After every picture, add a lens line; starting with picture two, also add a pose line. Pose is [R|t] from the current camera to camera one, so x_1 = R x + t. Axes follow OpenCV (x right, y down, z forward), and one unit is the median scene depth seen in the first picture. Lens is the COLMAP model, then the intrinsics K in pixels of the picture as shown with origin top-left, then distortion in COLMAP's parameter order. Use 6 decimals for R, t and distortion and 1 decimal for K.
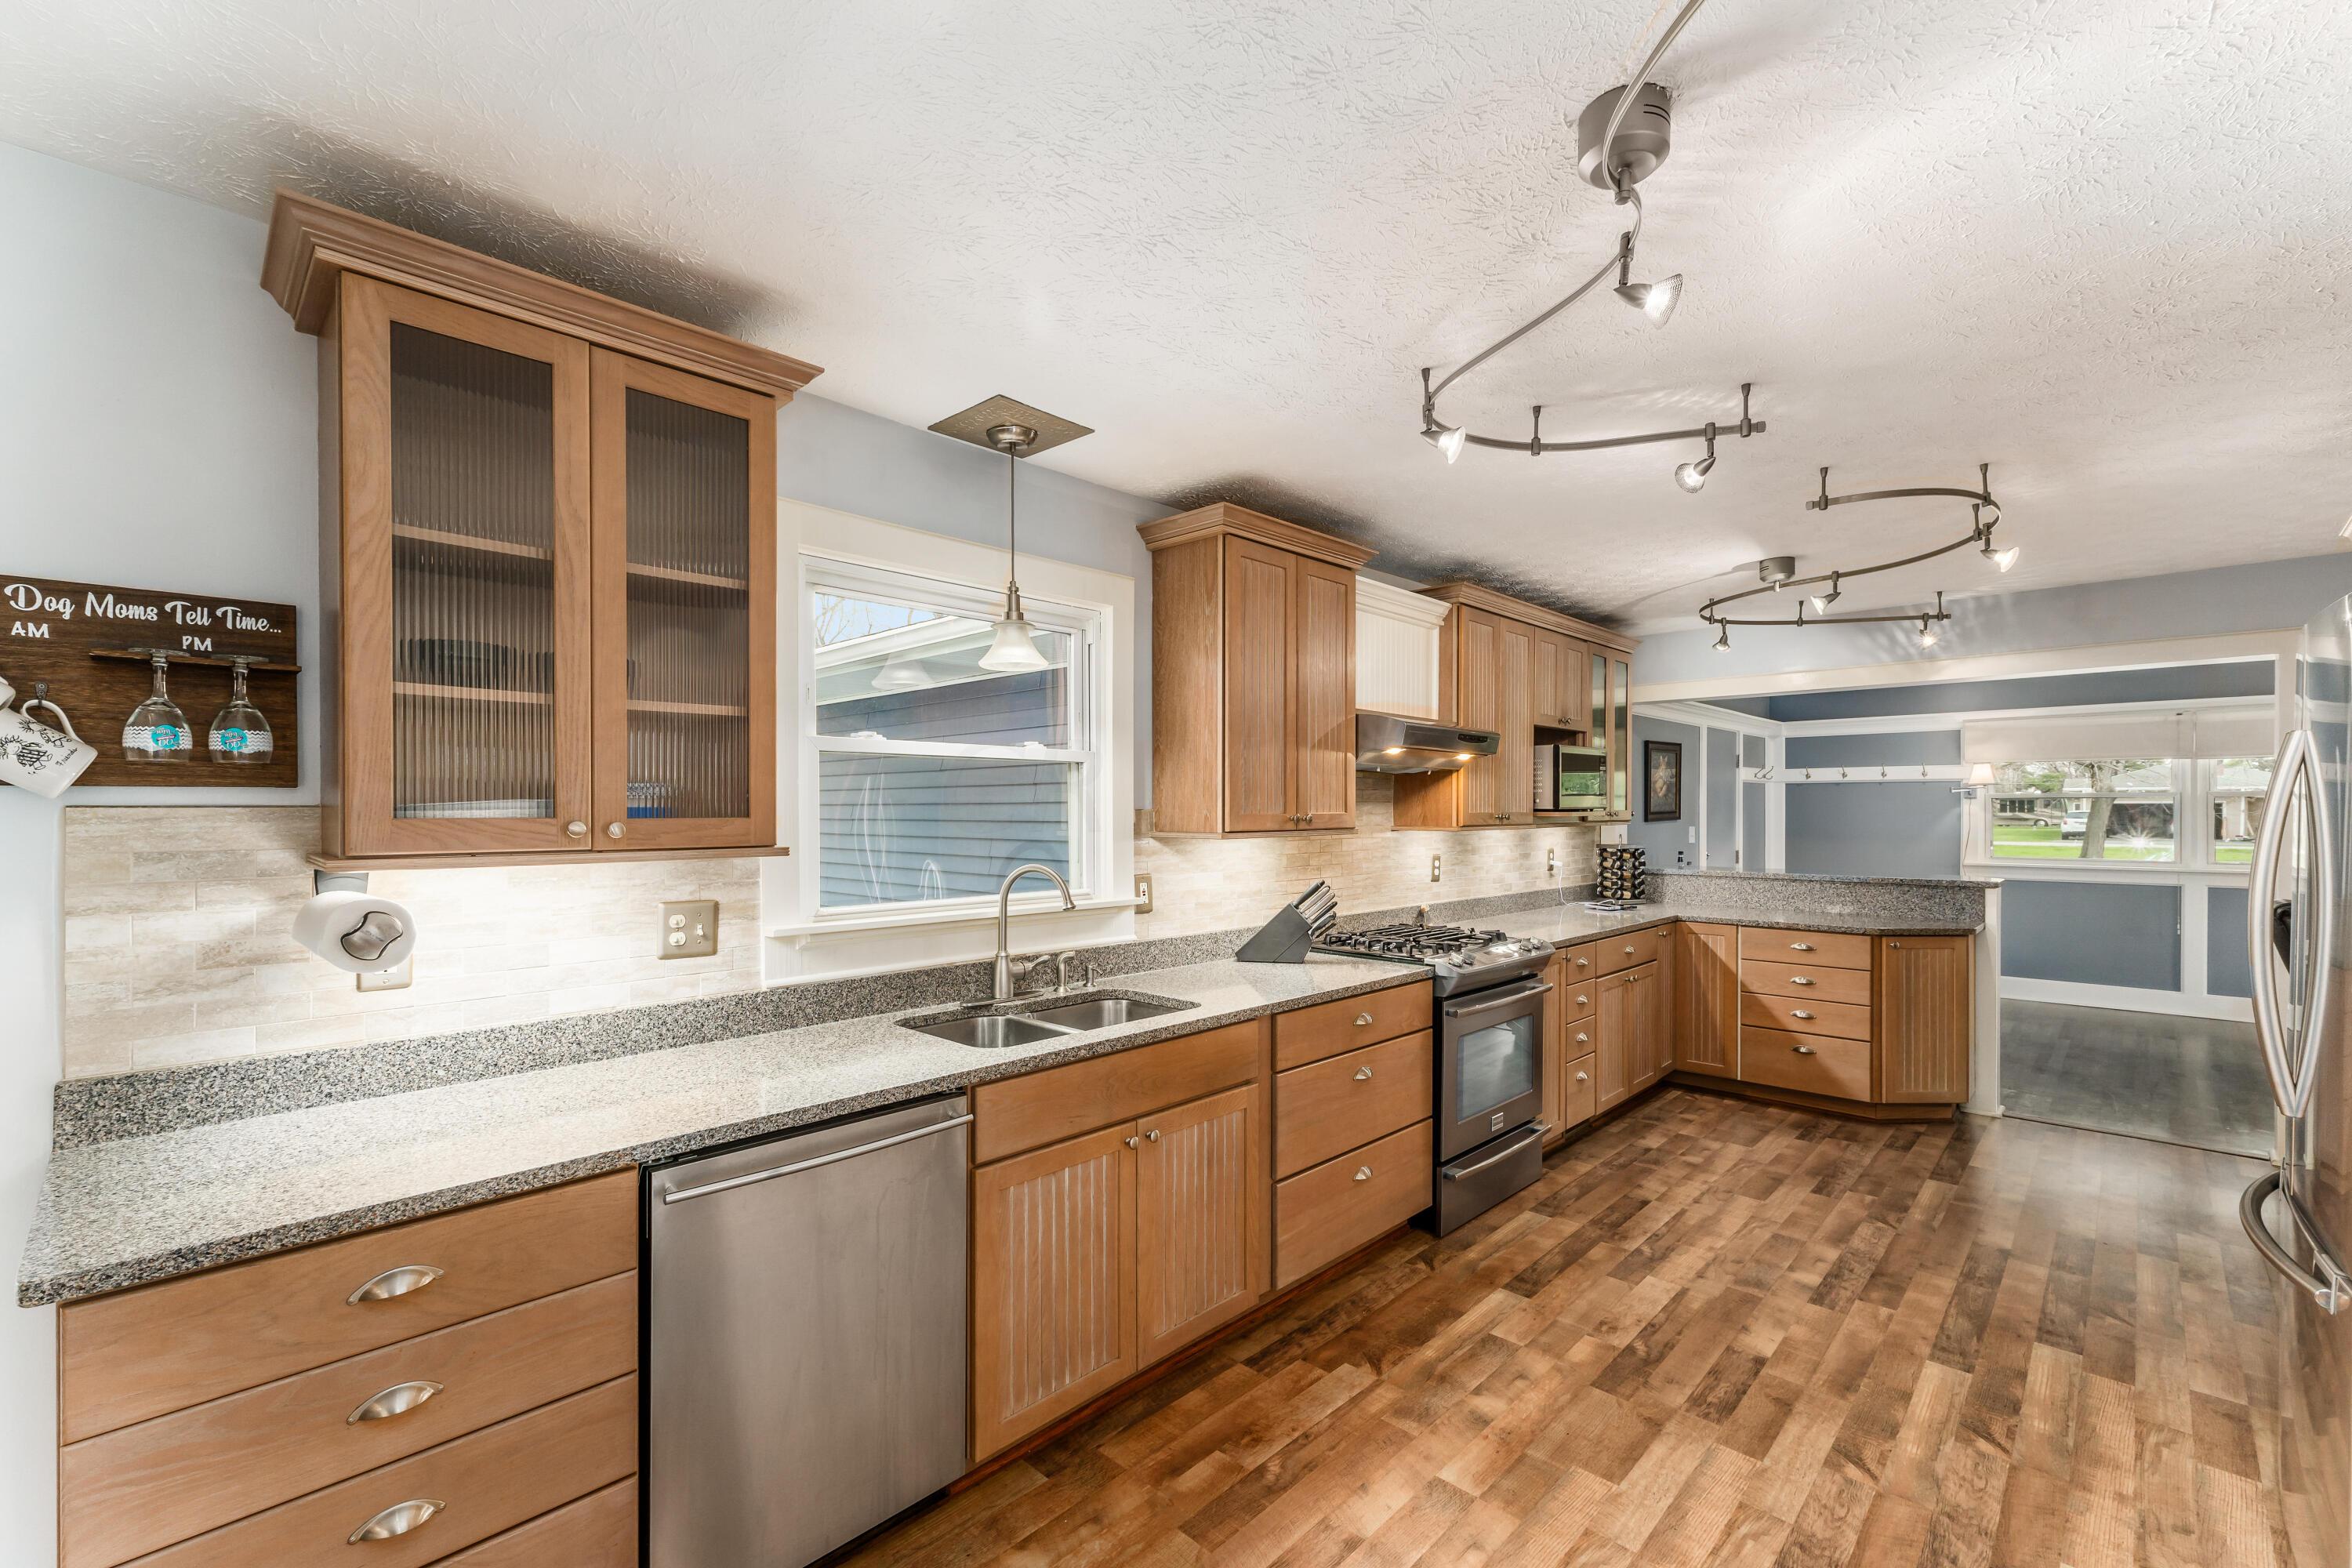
lens RADIAL K [[1003.9, 0, 1148.0], [0, 1003.9, 811.5], [0, 0, 1]] dist [0.006226, -0.000645]
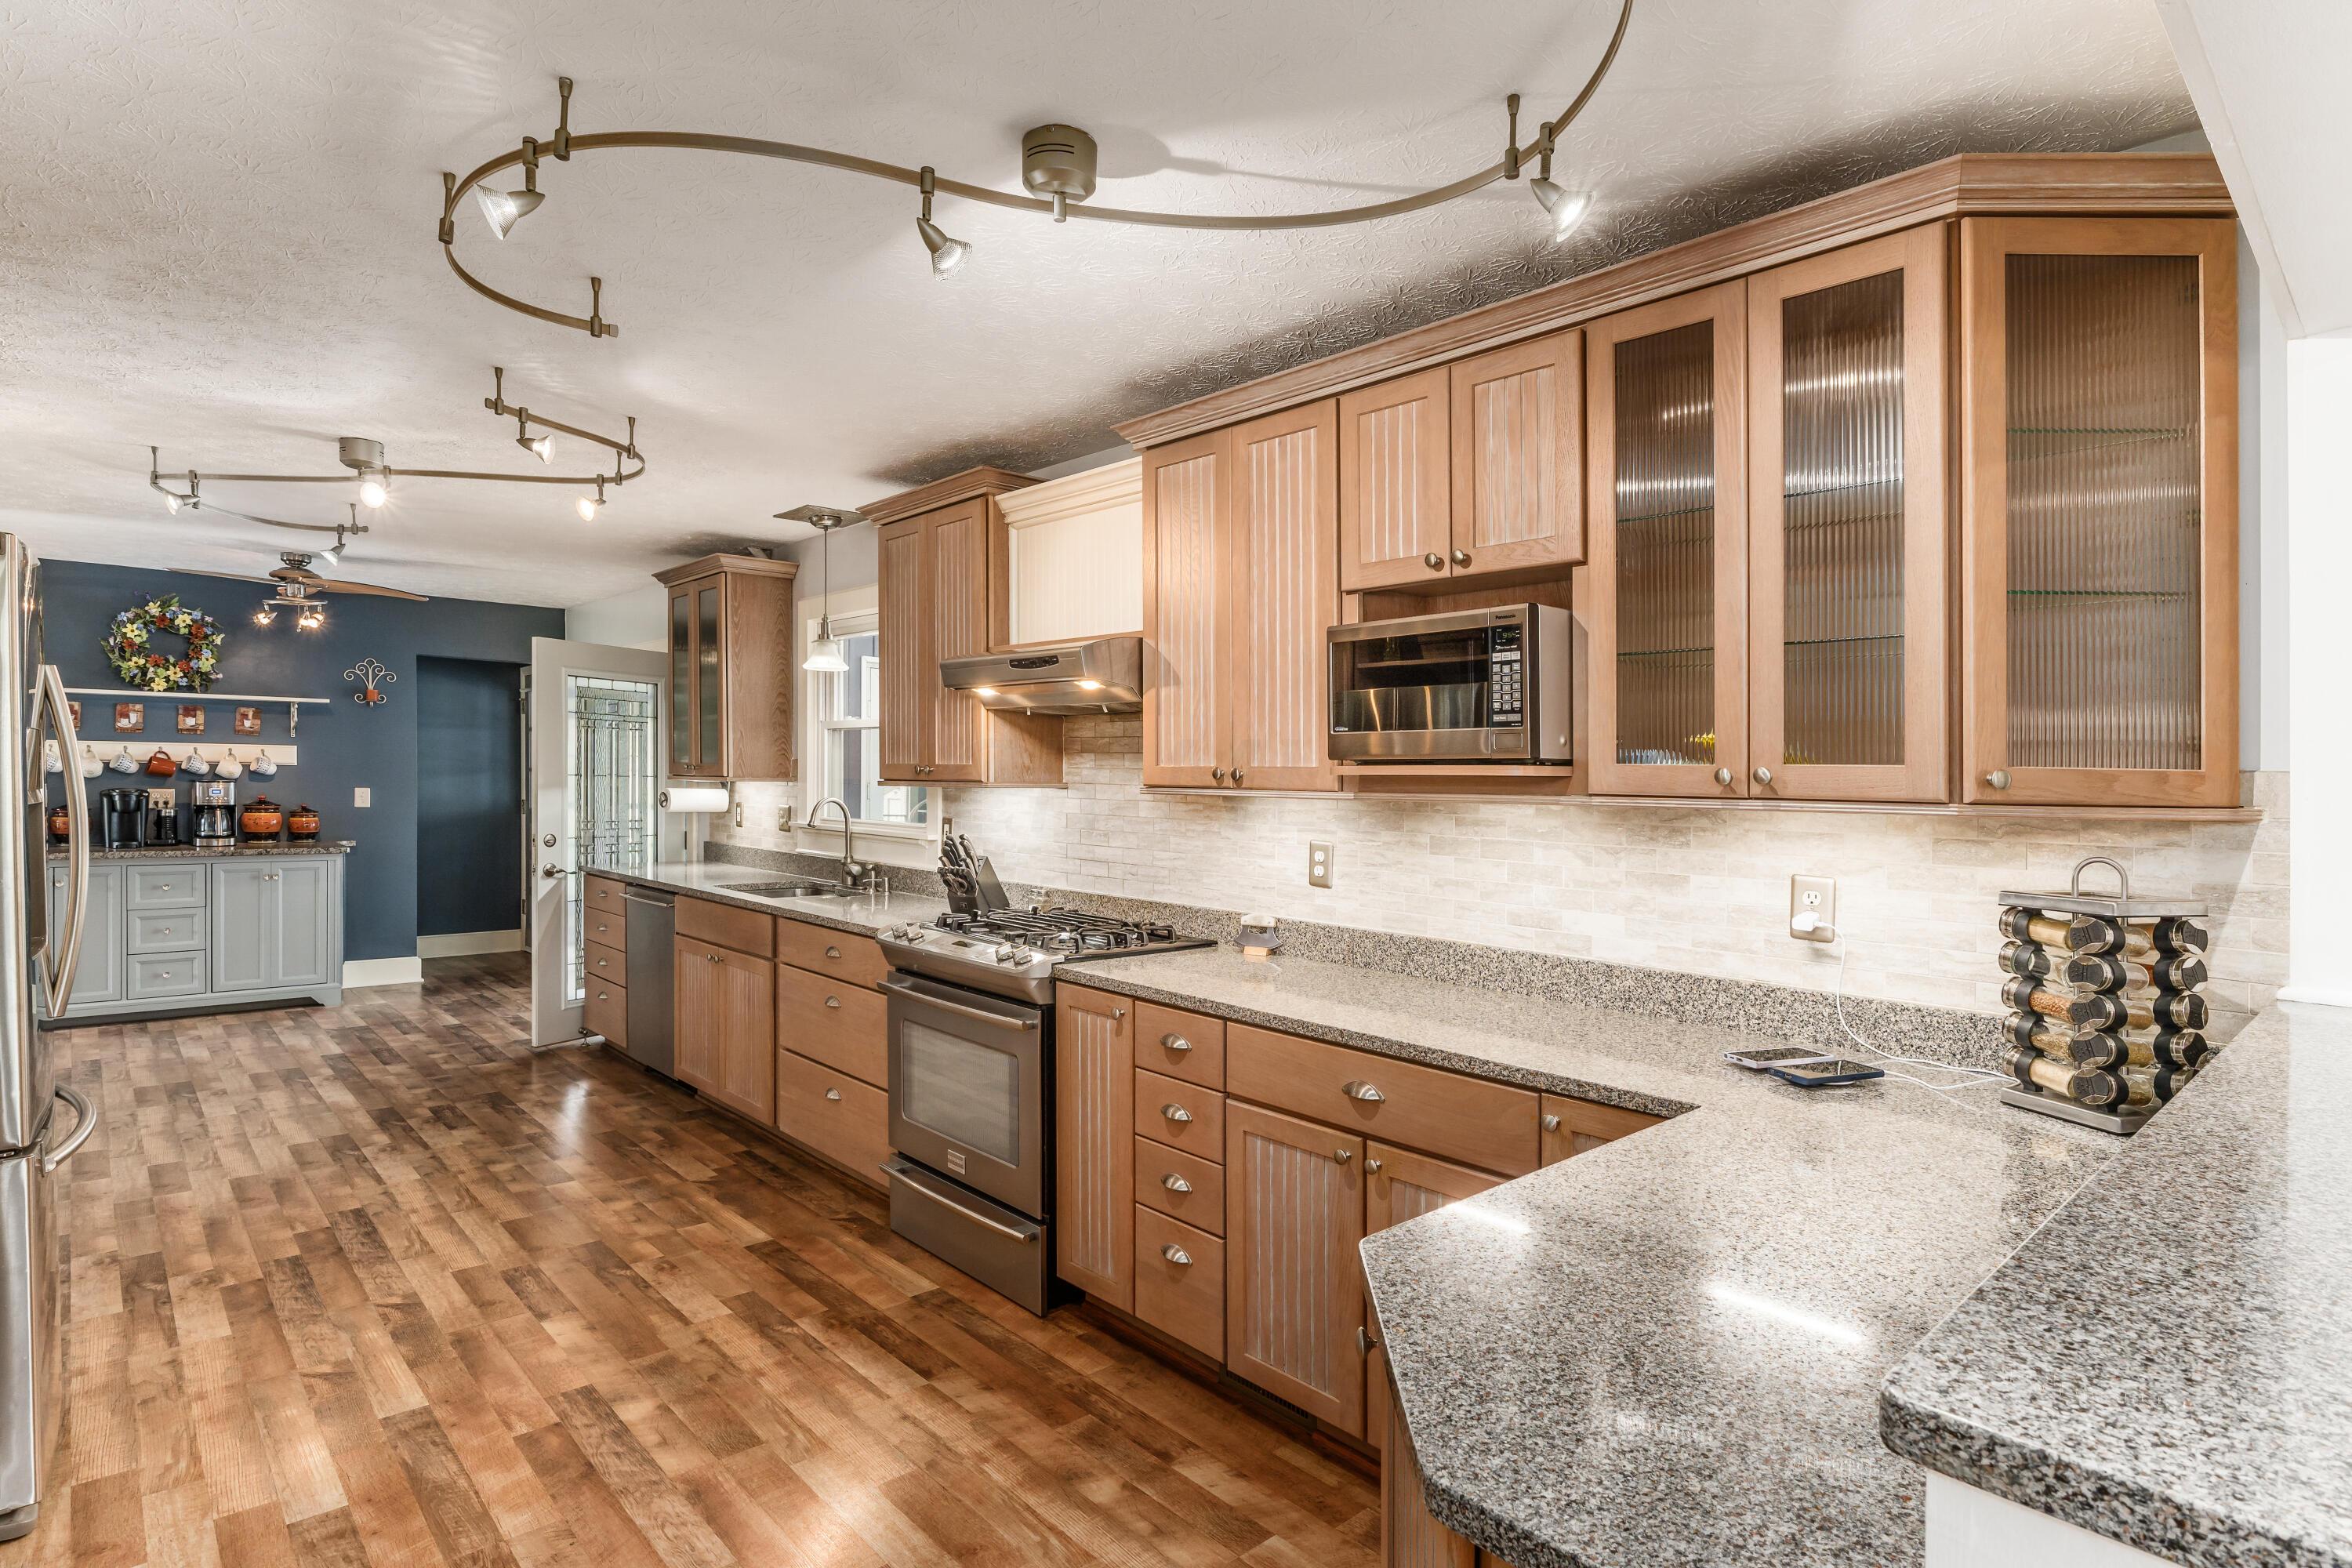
lens RADIAL K [[1199.9, 0, 1189.6], [0, 1199.9, 800.2], [0, 0, 1]] dist [-0.009300, -0.000926]
pose [[-0.038497, 0.019318, -0.999072, 1.398657], [-0.019256, 0.999613, 0.020070, 0.008739], [0.999073, 0.020011, -0.038110, 1.344054]]
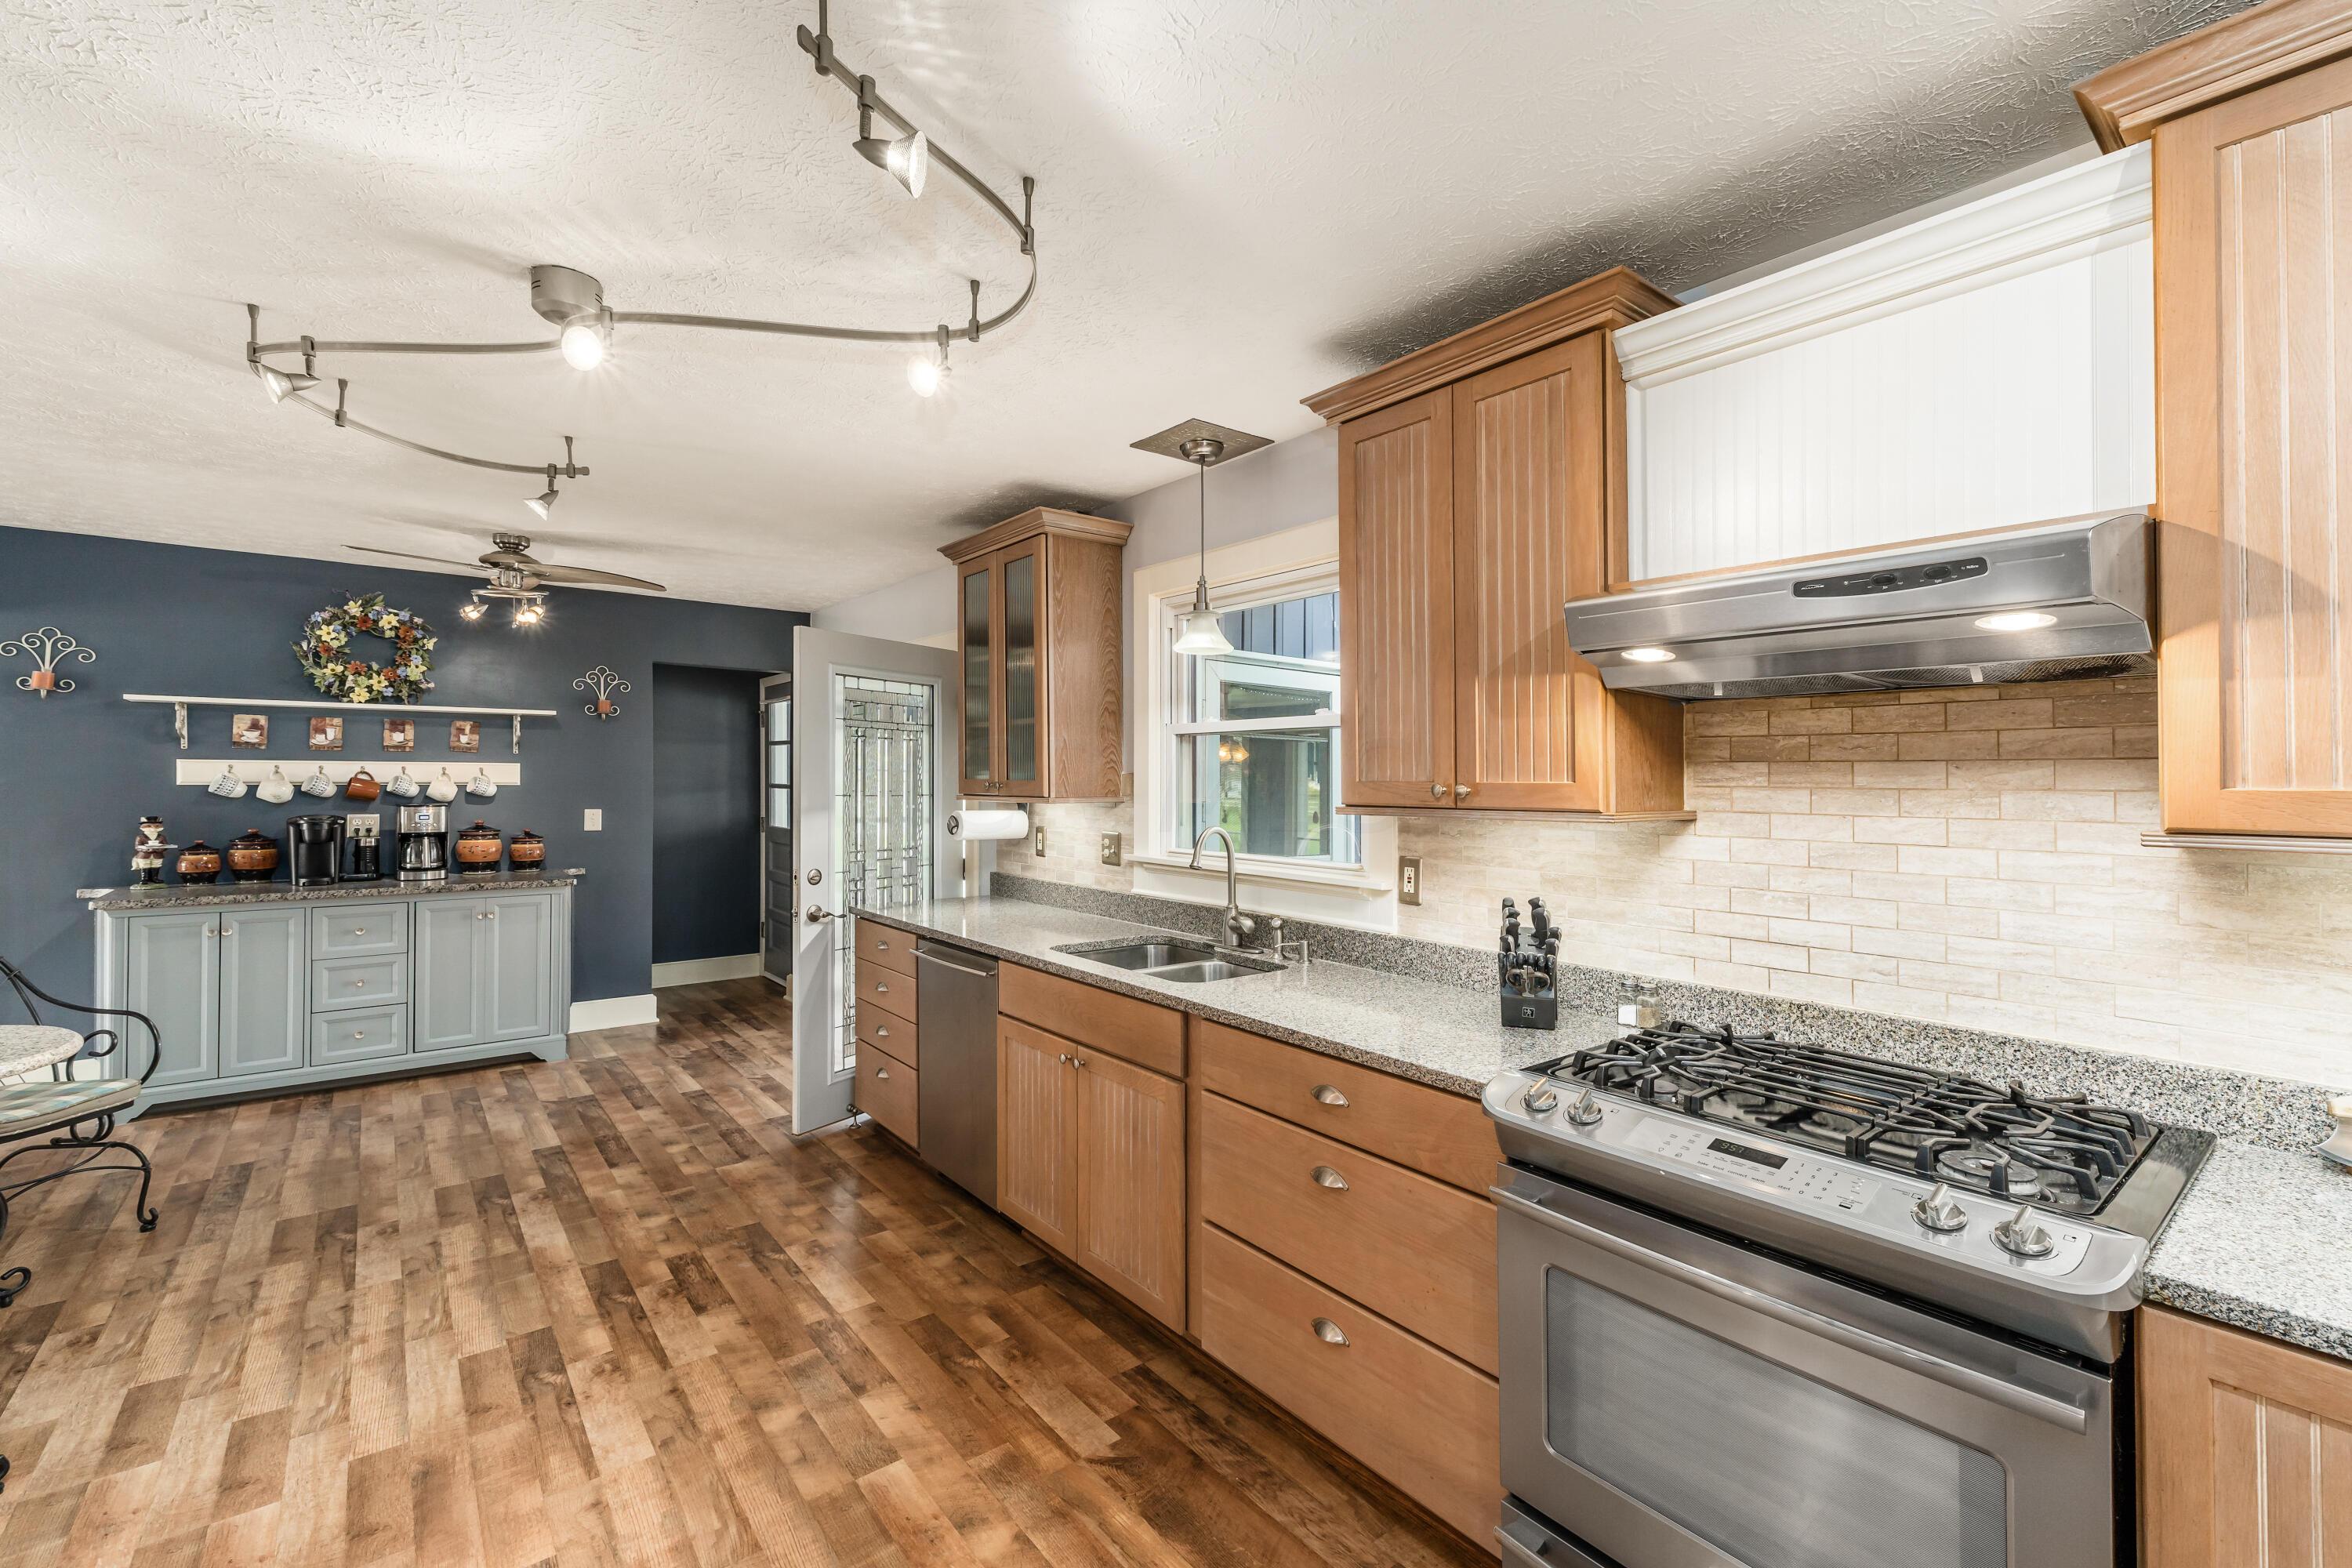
lens RADIAL K [[1003.9, 0, 1249.7], [0, 1003.9, 778.2], [0, 0, 1]] dist [0.006226, -0.000645]
pose [[-0.076143, -0.002231, -0.997094, 0.821801], [-0.008617, 0.999962, -0.001579, 0.000950], [0.997060, 0.008471, -0.076159, 0.937216]]
